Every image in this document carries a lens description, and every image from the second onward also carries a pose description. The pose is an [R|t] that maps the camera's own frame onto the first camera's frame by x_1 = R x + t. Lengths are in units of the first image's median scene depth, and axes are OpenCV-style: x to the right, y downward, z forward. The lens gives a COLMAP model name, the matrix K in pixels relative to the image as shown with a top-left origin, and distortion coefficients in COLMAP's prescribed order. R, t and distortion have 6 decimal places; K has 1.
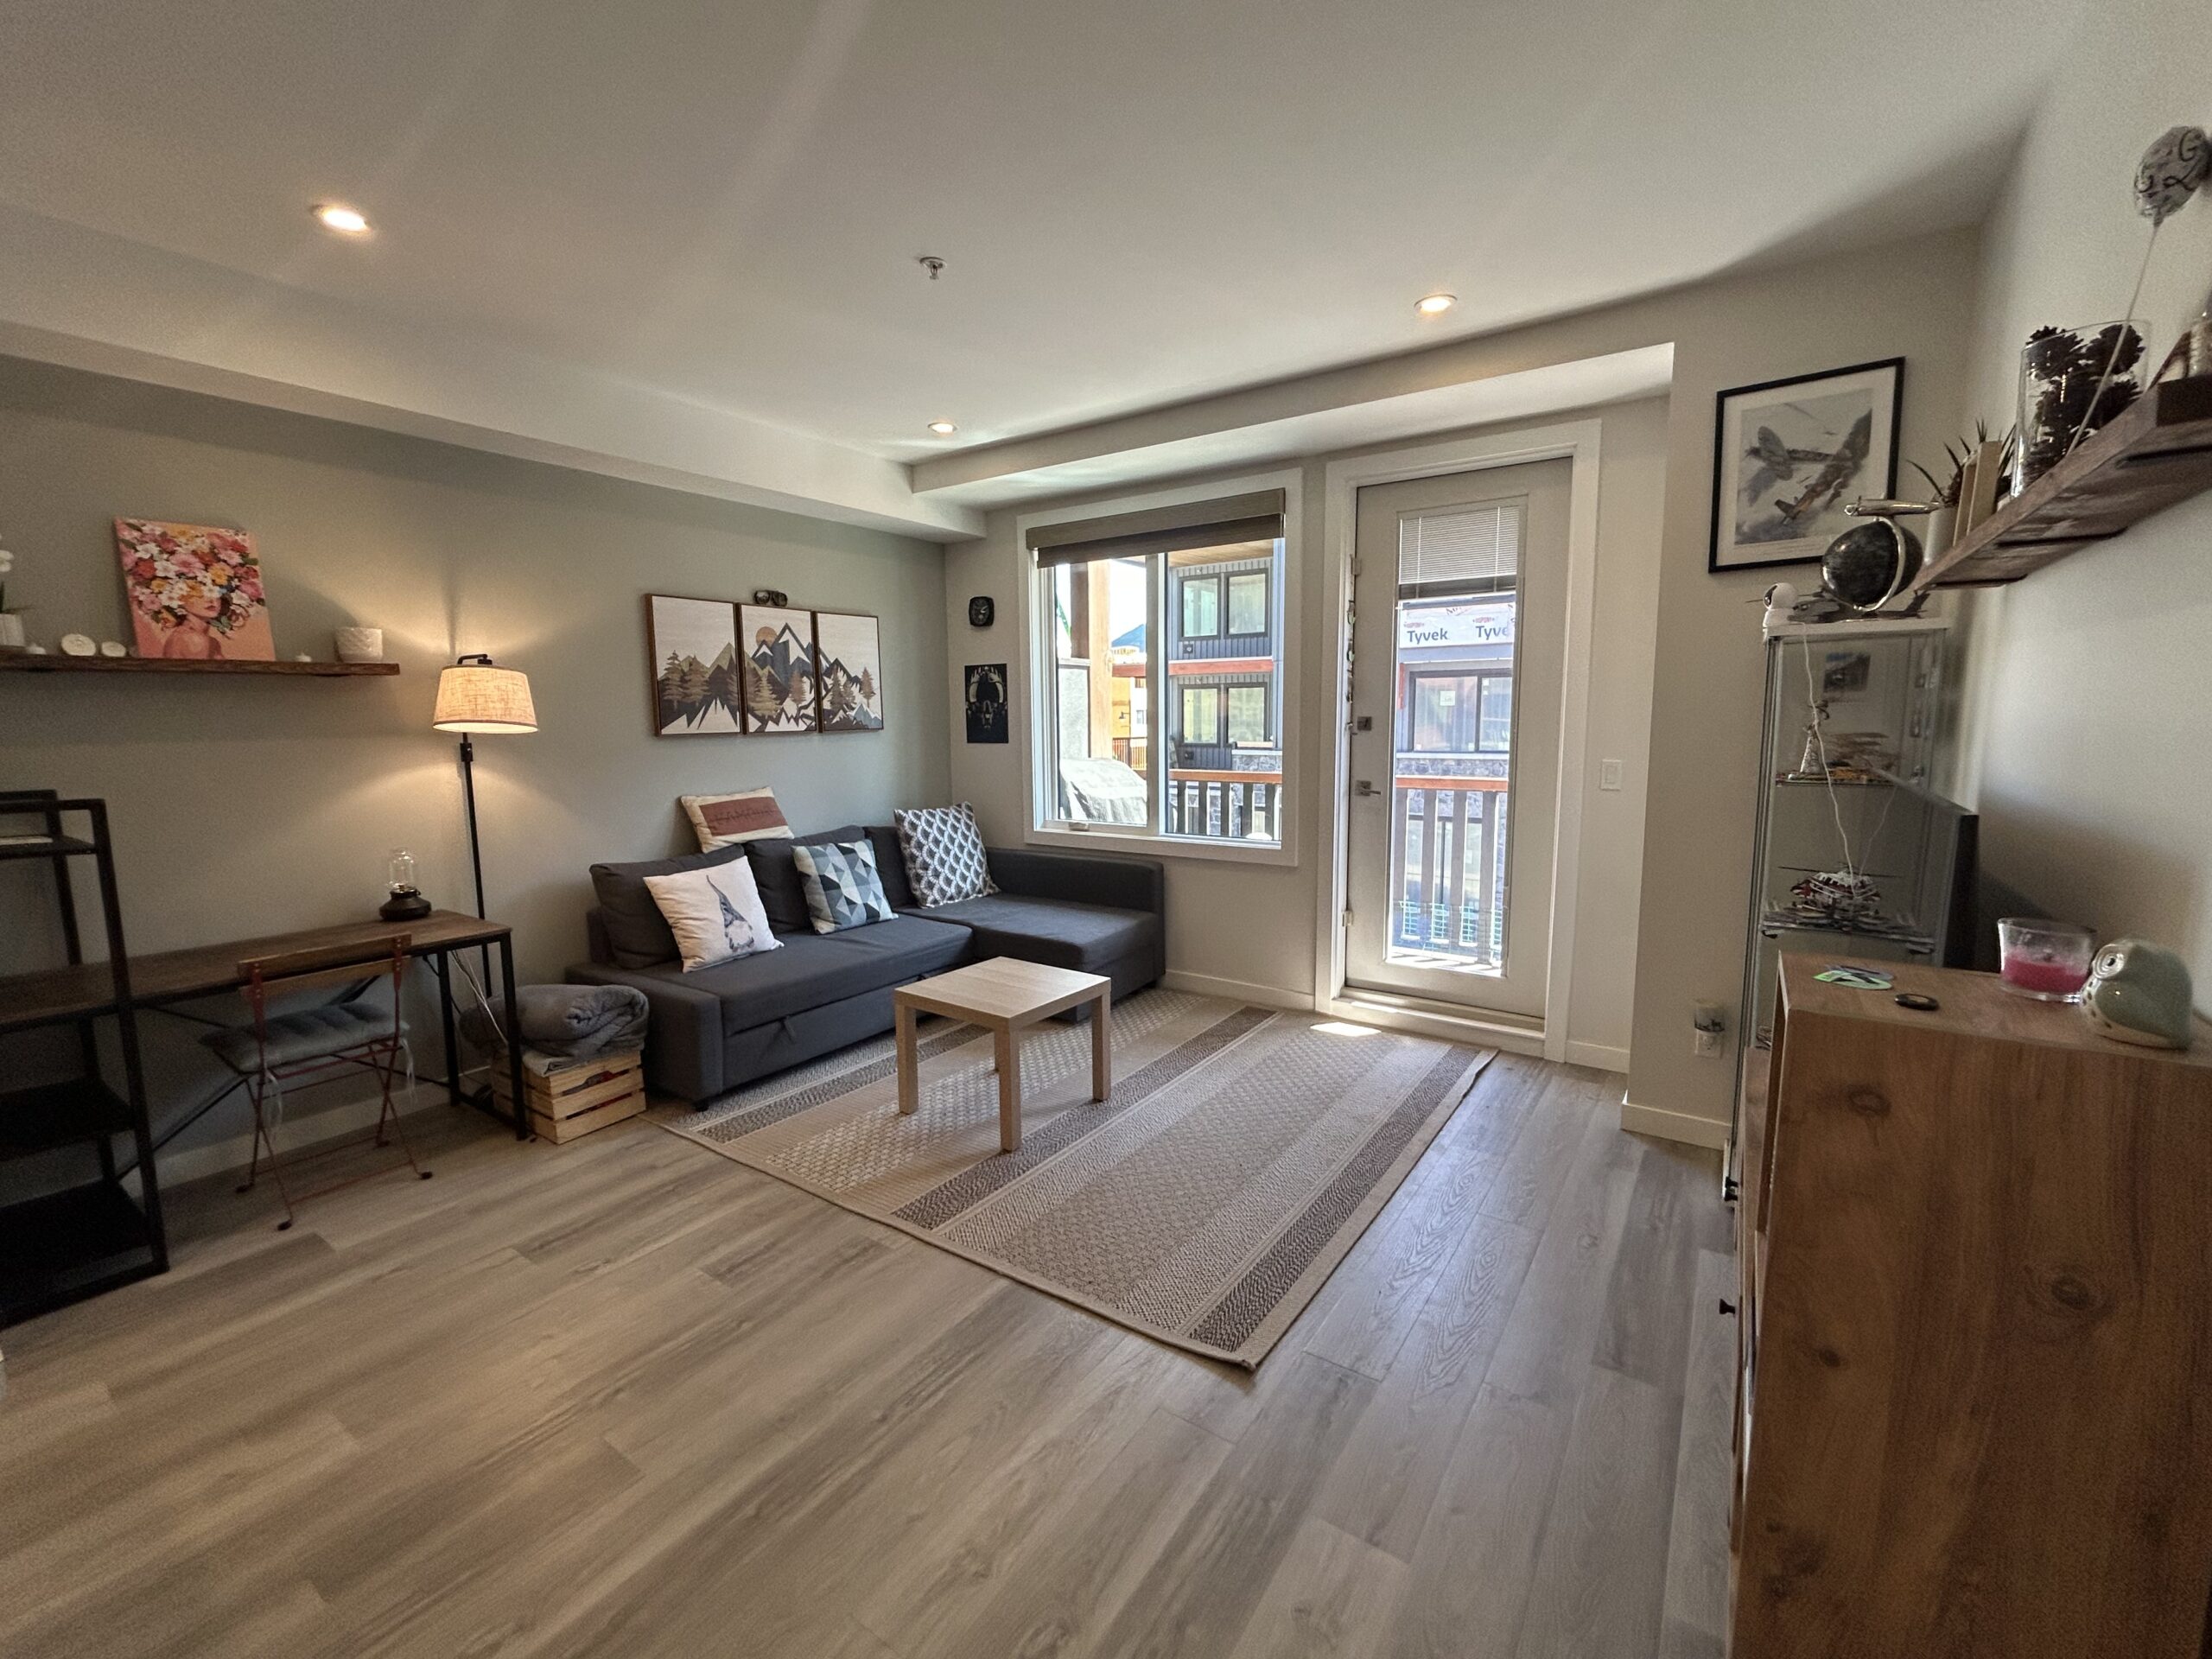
lens RADIAL K [[904.3, 0, 1094.5], [0, 904.3, 850.4], [0, 0, 1]] dist [0.000709, 0.000300]
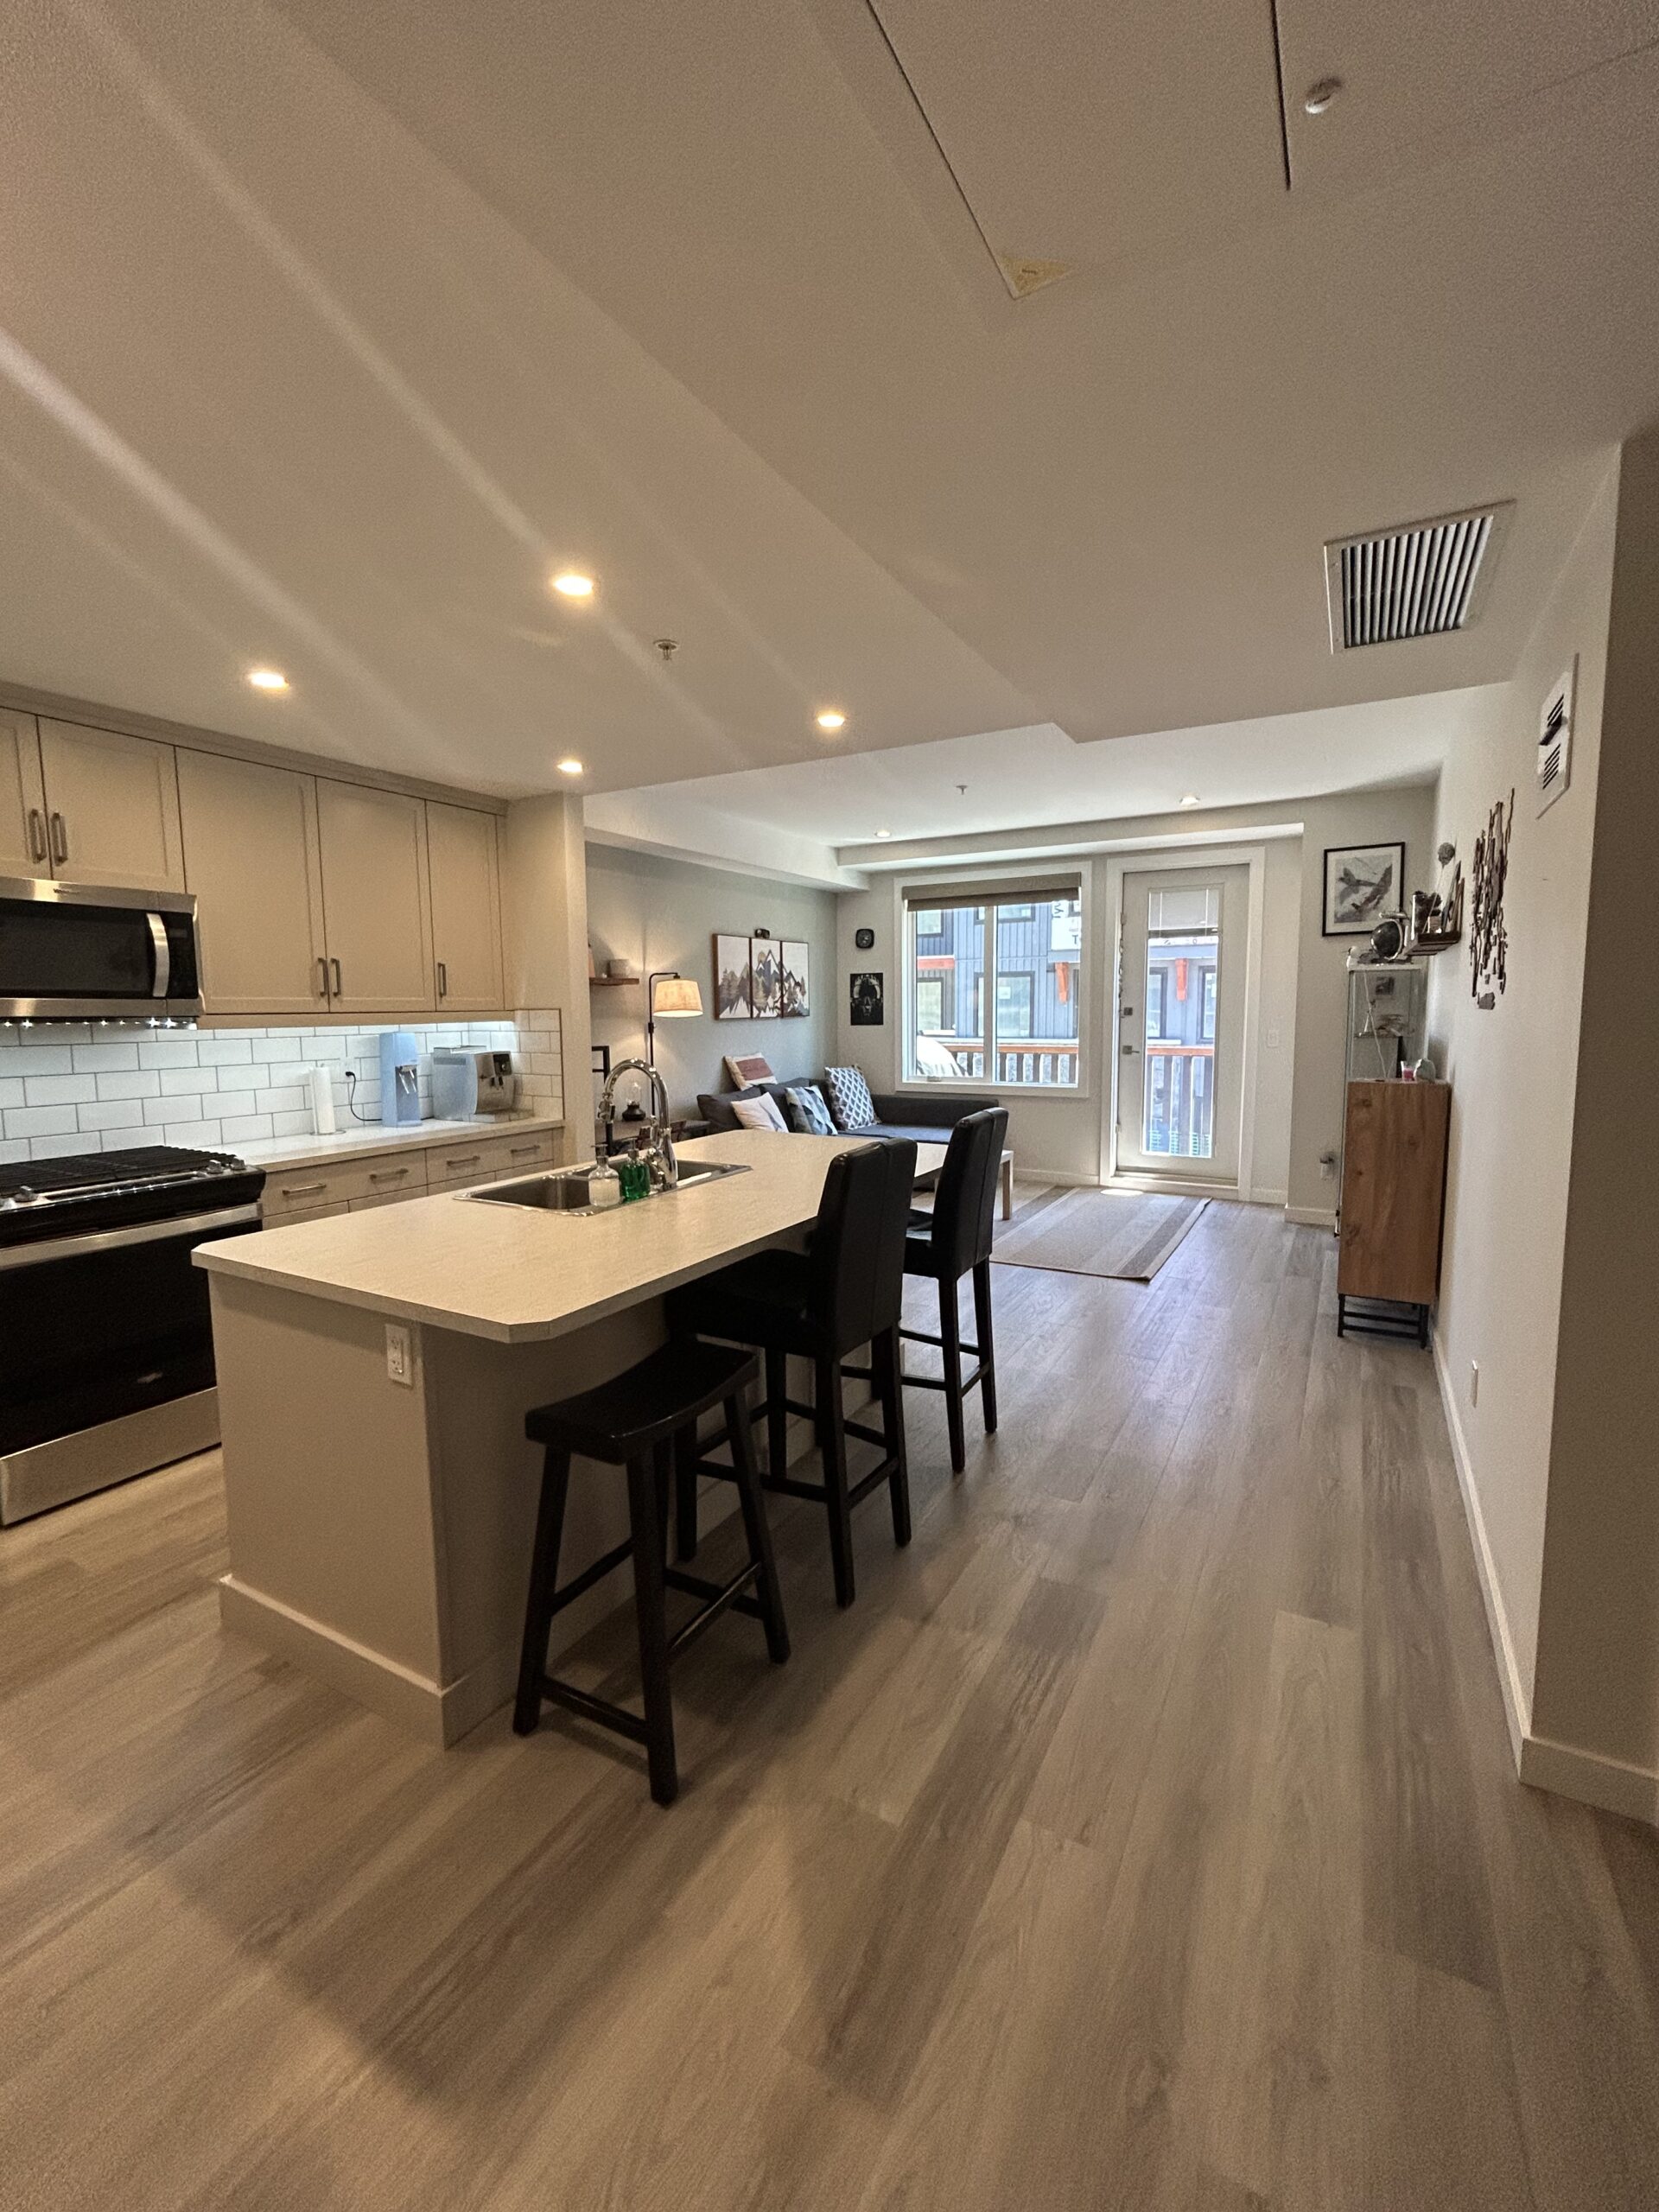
lens RADIAL K [[904.3, 0, 813.1], [0, 904.3, 1132.5], [0, 0, 1]] dist [0.000709, 0.000300]
pose [[0.996294, -0.013967, 0.084874, -0.449985], [0.014916, 0.999833, -0.010562, 0.098970], [-0.084713, 0.011789, 0.996336, -0.649865]]
